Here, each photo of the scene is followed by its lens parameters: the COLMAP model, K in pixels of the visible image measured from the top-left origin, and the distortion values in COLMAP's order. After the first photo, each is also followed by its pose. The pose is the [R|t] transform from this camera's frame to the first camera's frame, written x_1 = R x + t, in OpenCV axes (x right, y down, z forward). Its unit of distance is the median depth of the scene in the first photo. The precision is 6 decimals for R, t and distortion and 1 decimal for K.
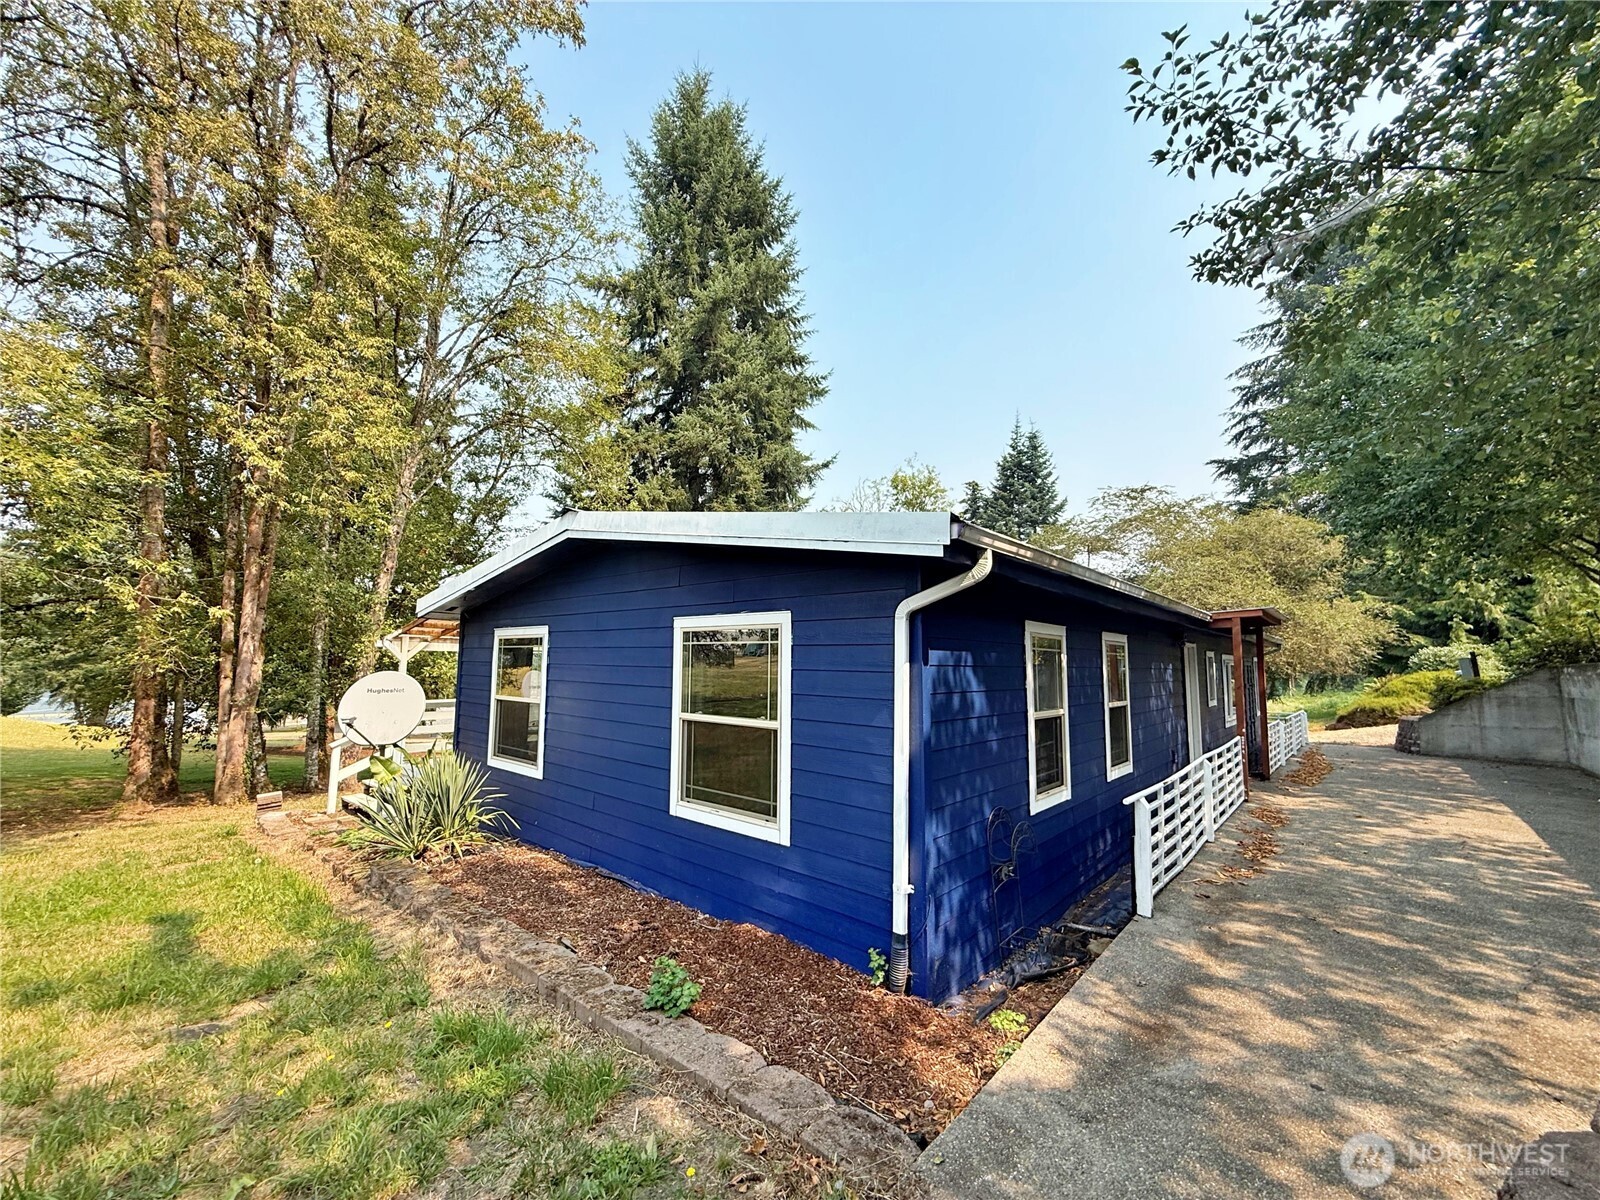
lens RADIAL K [[637.1, 0, 796.2], [0, 637.1, 600.0], [0, 0, 1]] dist [-0.001142, 0.000402]
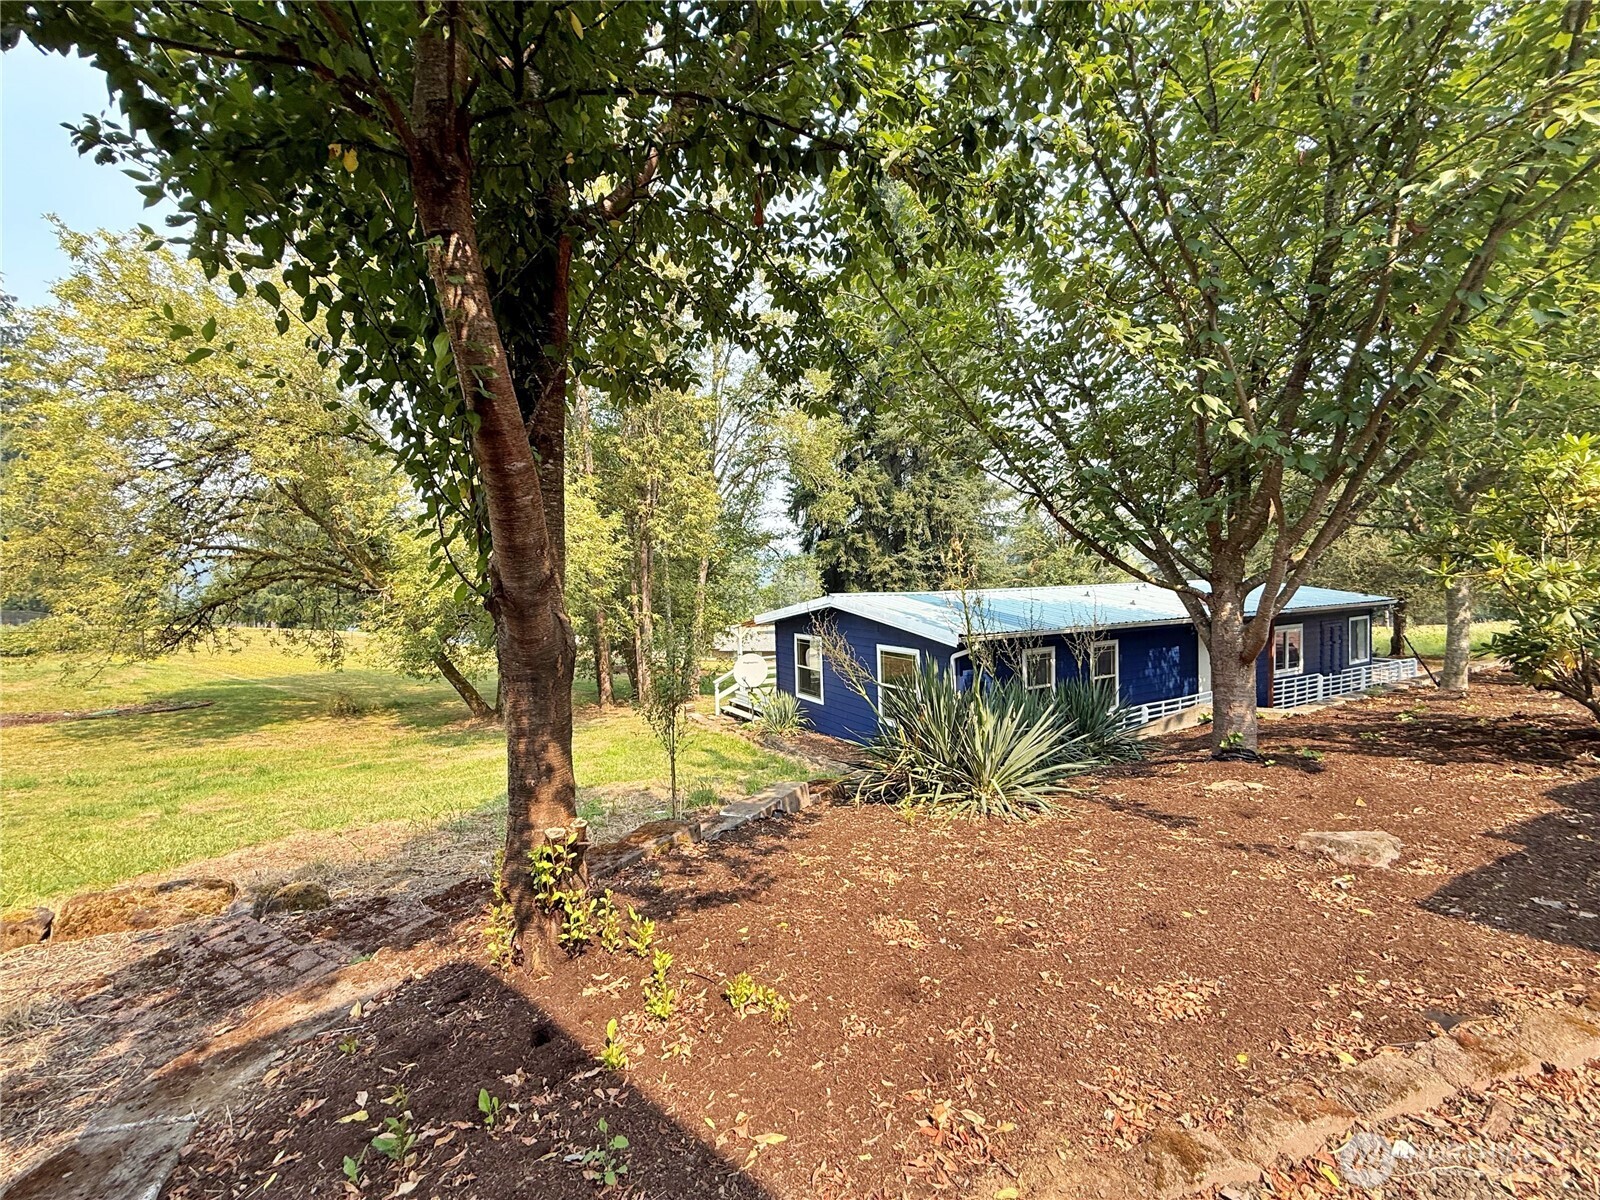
lens RADIAL K [[637.1, 0, 796.2], [0, 637.1, 600.0], [0, 0, 1]] dist [-0.001142, 0.000402]
pose [[0.943966, -0.020776, -0.329387, 0.254506], [0.063961, 0.990612, 0.120821, -0.356591], [0.323785, -0.135119, 0.936433, -1.066396]]
